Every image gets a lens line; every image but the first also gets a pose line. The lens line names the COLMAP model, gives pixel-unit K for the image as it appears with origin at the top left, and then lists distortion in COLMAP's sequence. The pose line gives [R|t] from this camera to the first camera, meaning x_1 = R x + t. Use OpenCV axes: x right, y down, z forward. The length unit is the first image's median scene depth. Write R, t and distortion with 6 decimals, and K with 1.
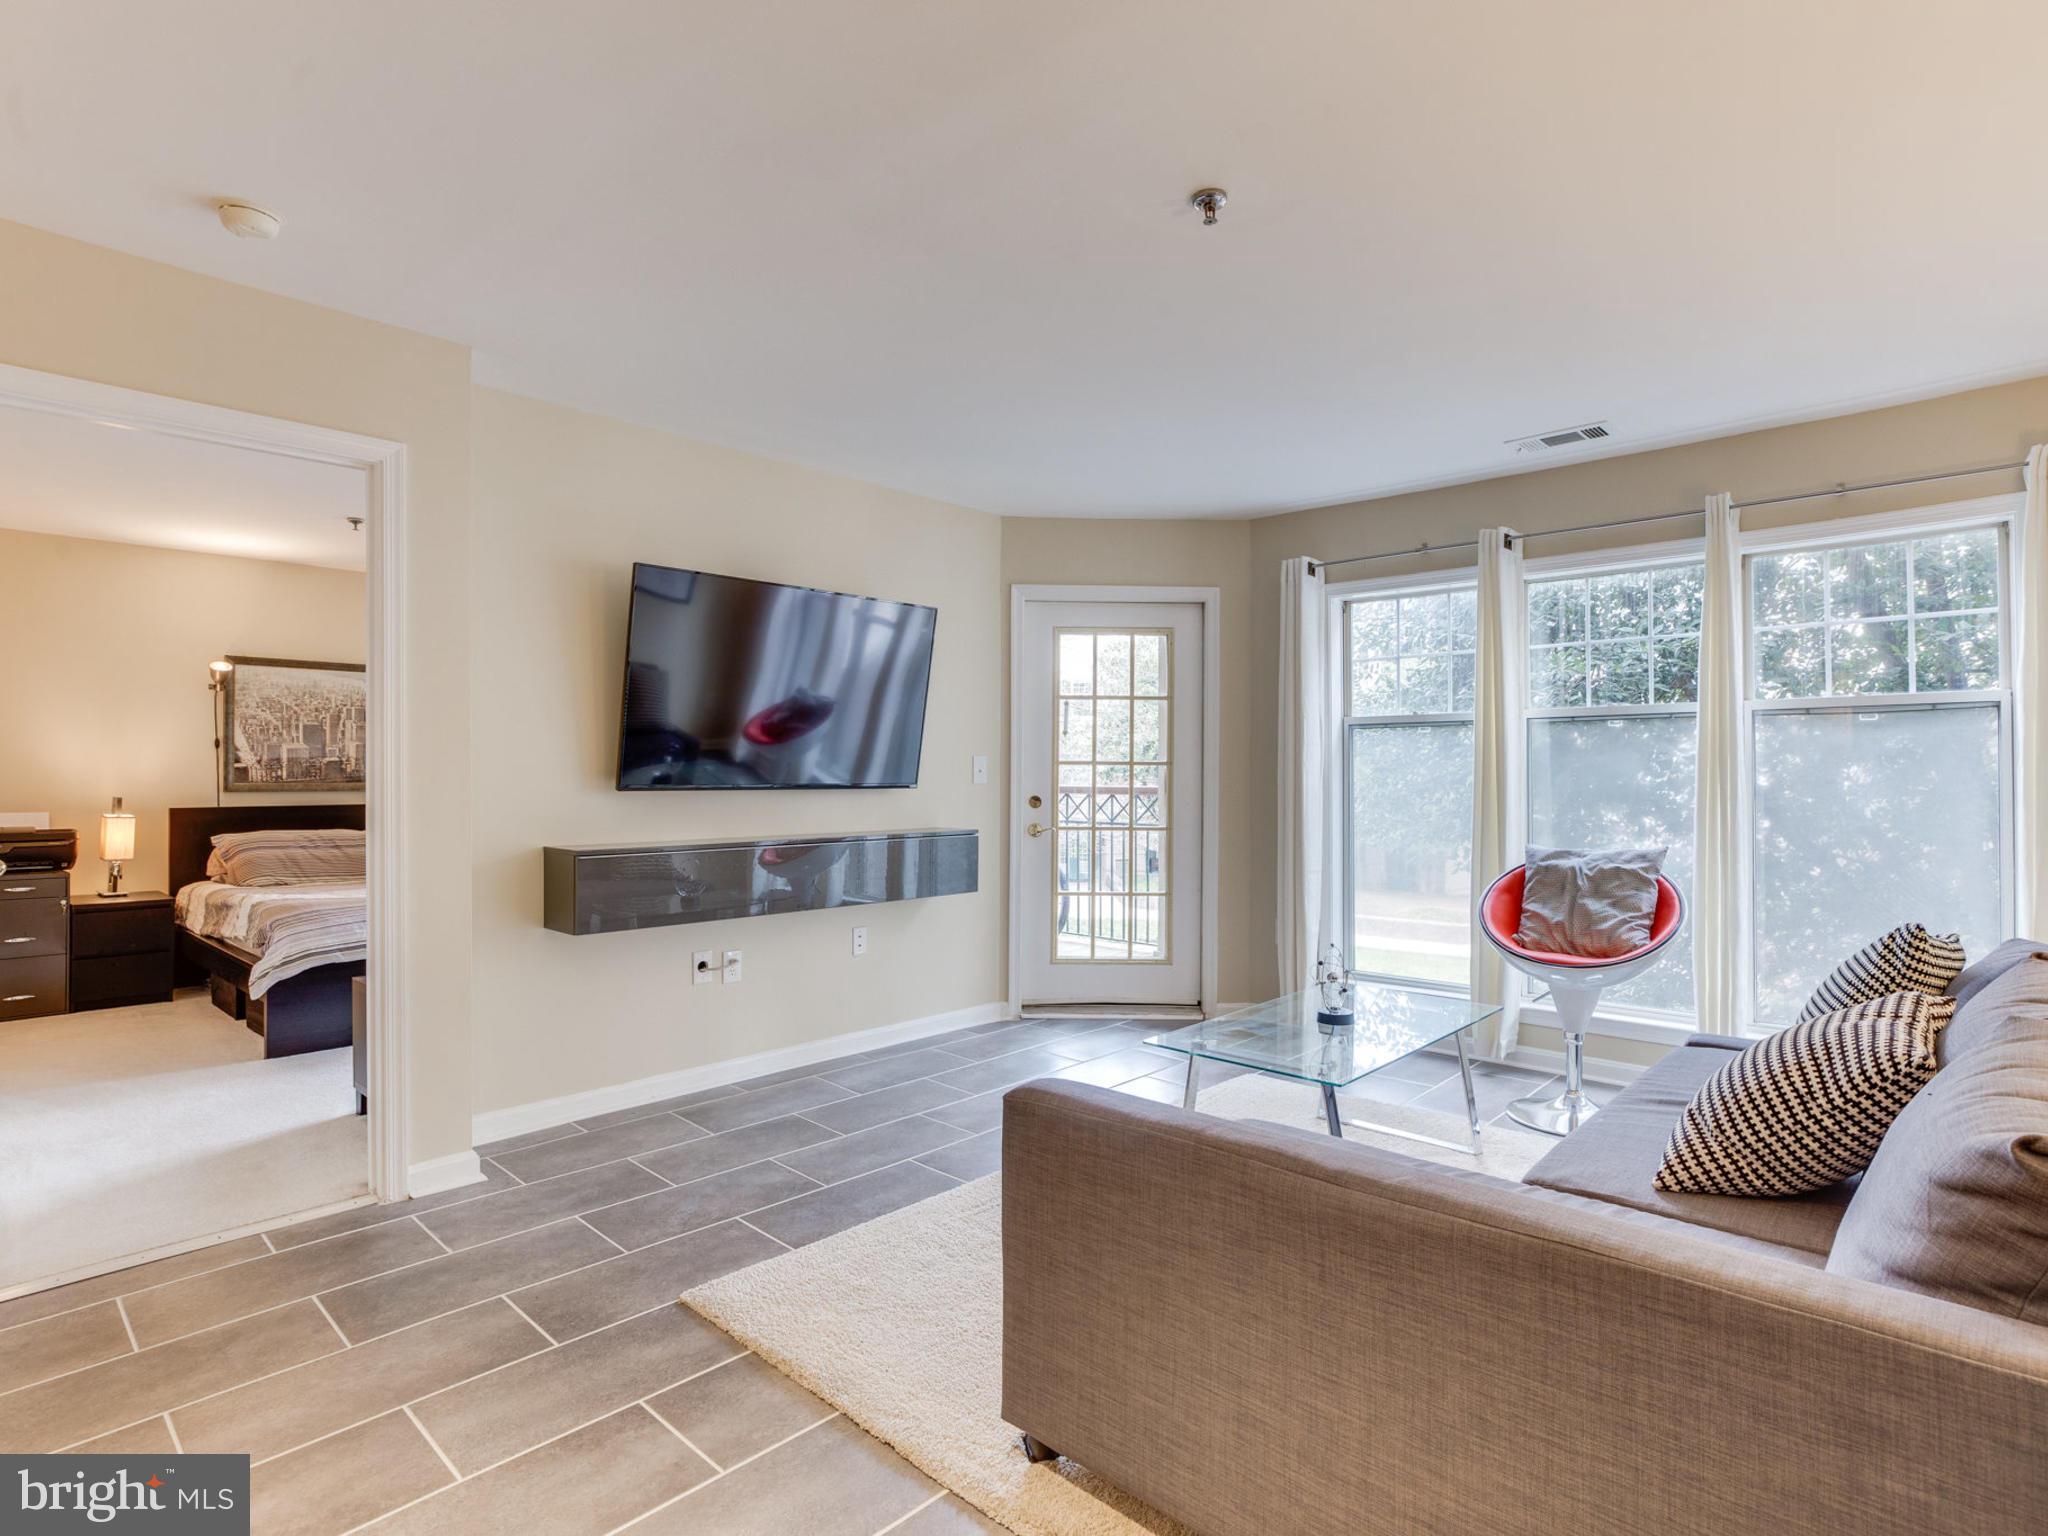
lens RADIAL K [[1059.8, 0, 1040.8], [0, 1059.8, 771.7], [0, 0, 1]] dist [-0.033691, 0.011833]
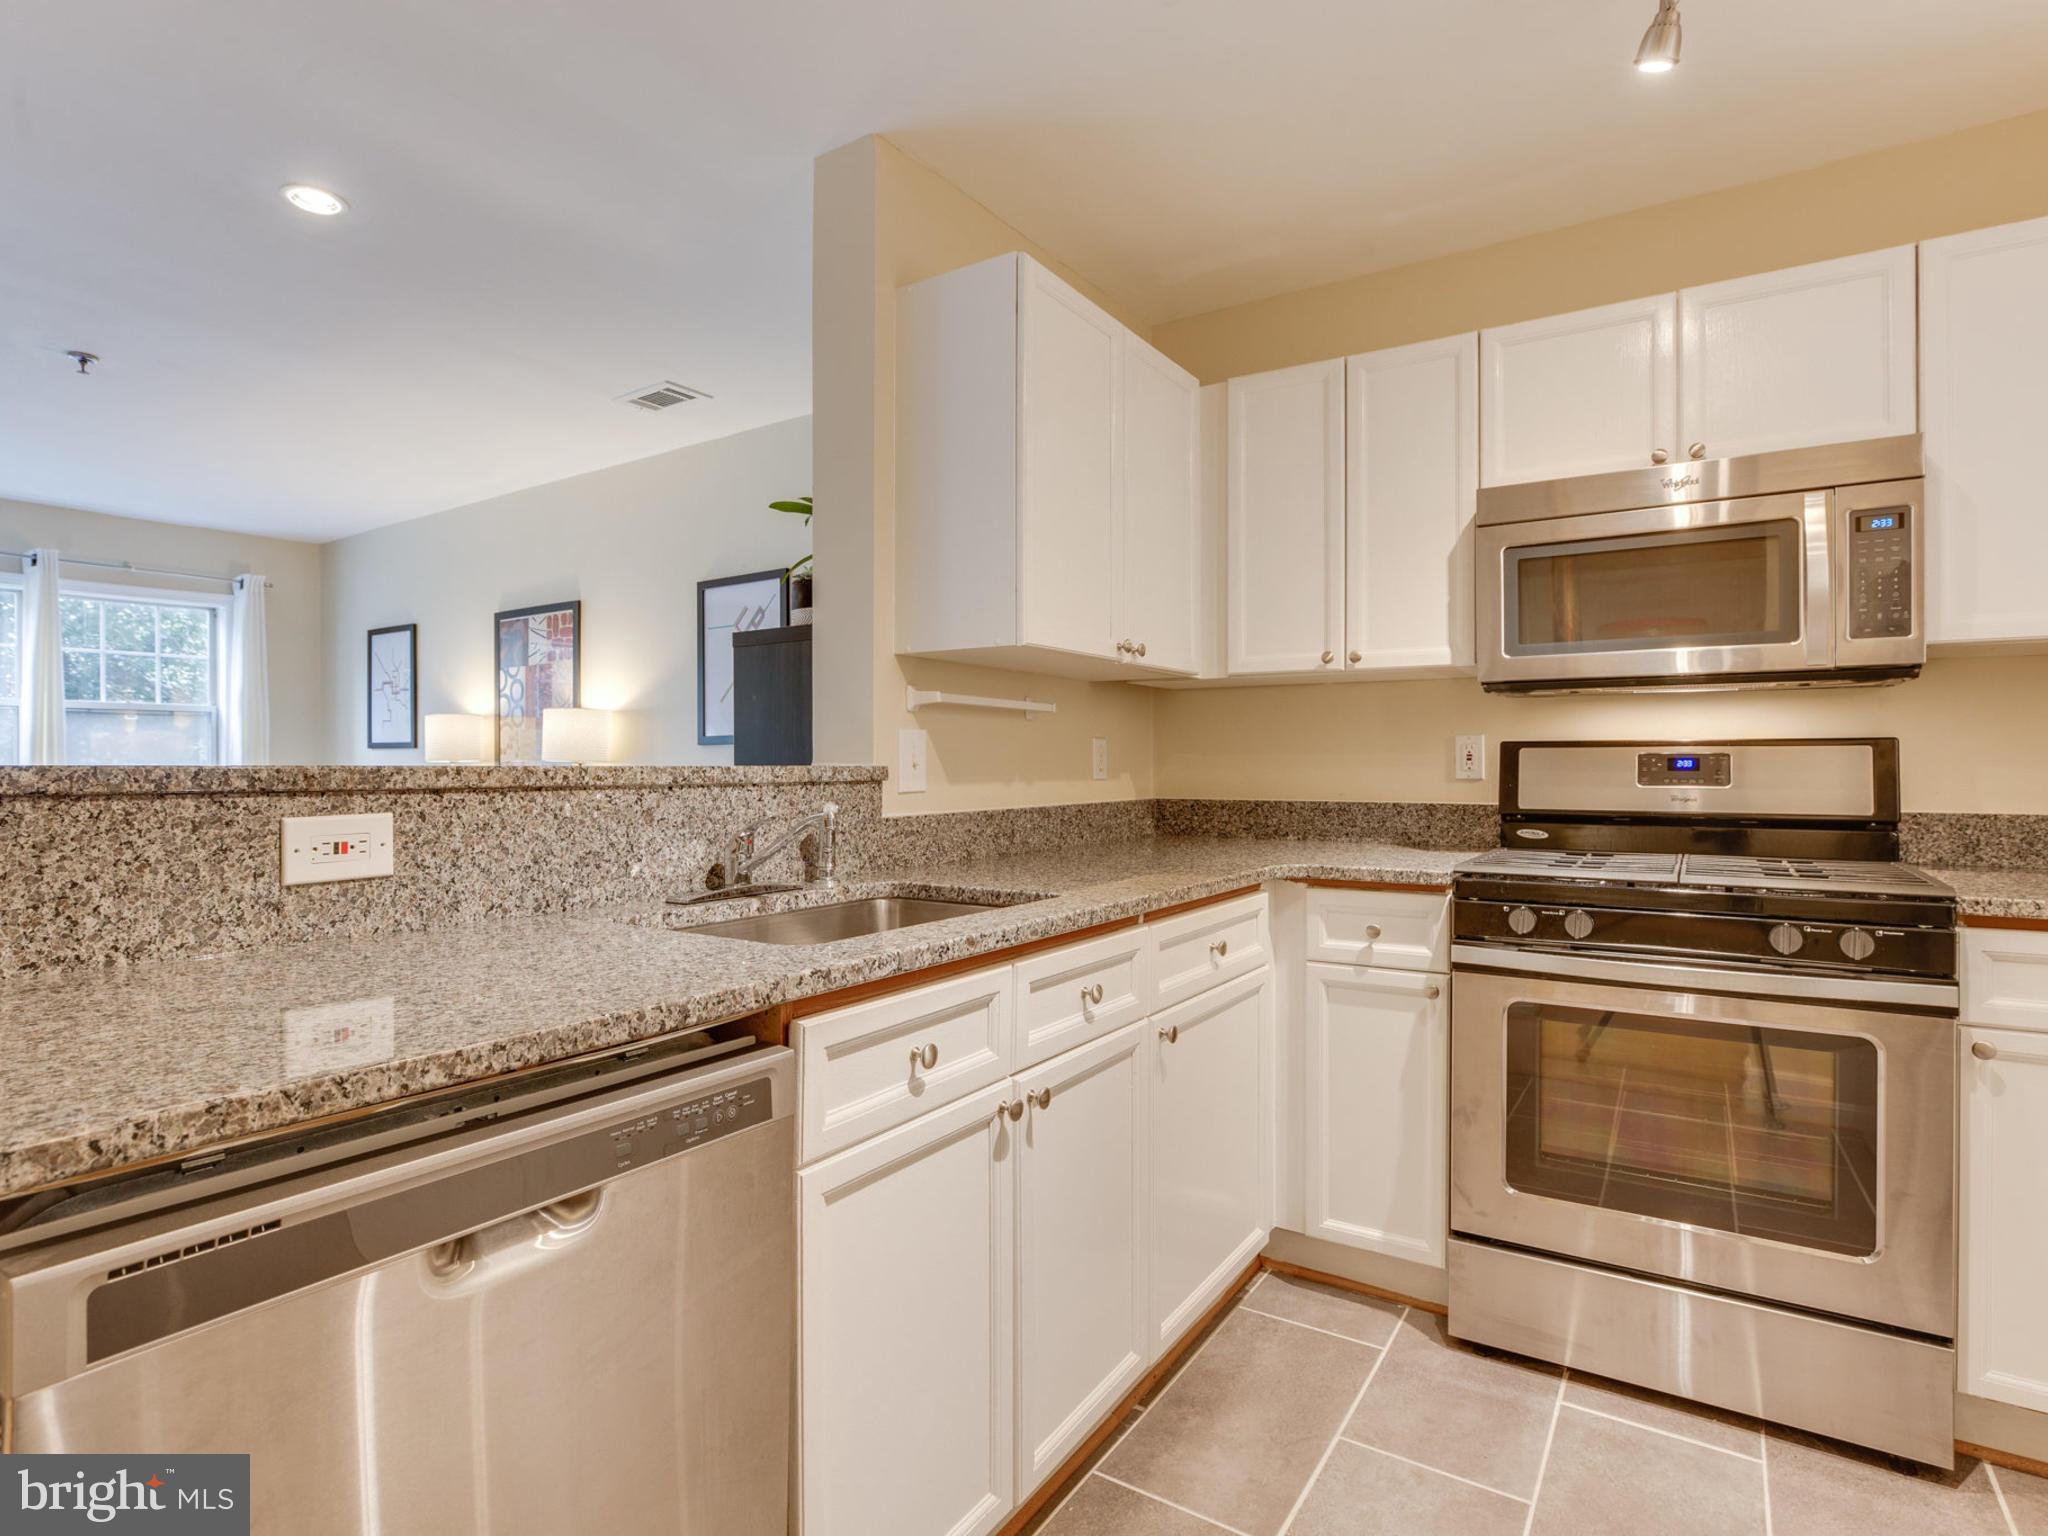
lens RADIAL K [[1059.8, 0, 1028.8], [0, 1059.8, 760.8], [0, 0, 1]] dist [-0.033691, 0.011833]
pose [[-0.158365, 0.005297, 0.987366, -0.869800], [-0.001759, 0.999983, -0.005647, 0.016735], [-0.987379, -0.002631, -0.158353, -0.049221]]
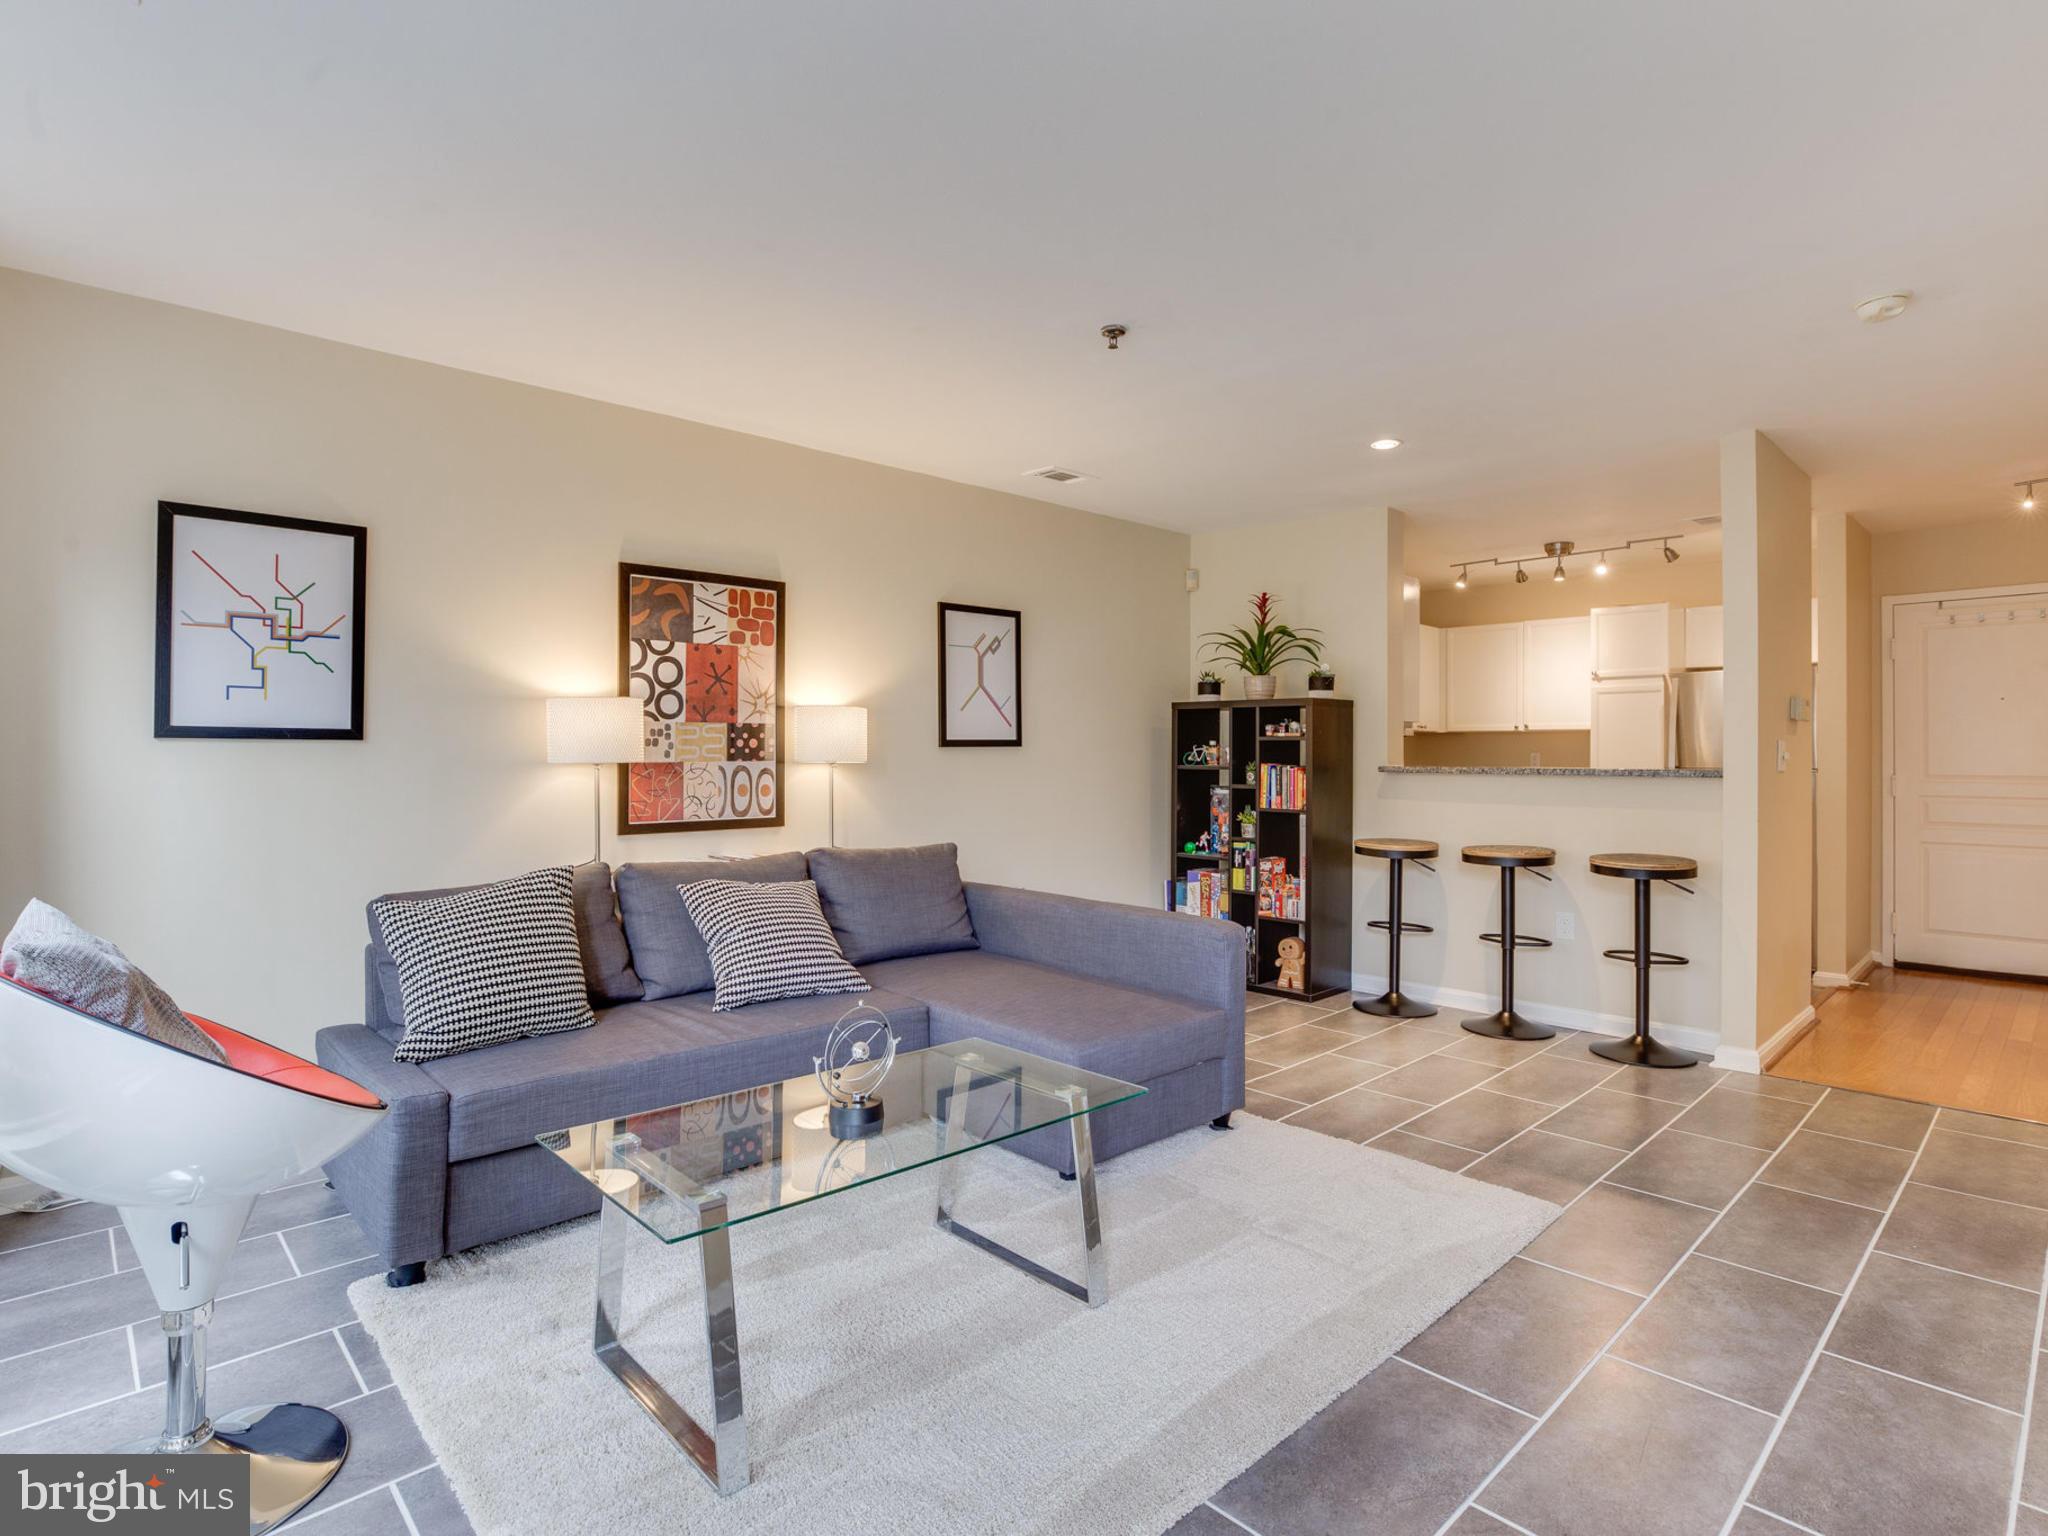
lens RADIAL K [[1059.8, 0, 1053.7], [0, 1059.8, 738.6], [0, 0, 1]] dist [-0.033691, 0.011833]
pose [[-0.998785, -0.002697, 0.049211, 0.101065], [-0.003420, 0.999887, -0.014607, 0.002113], [-0.049166, -0.014758, -0.998682, 1.384349]]
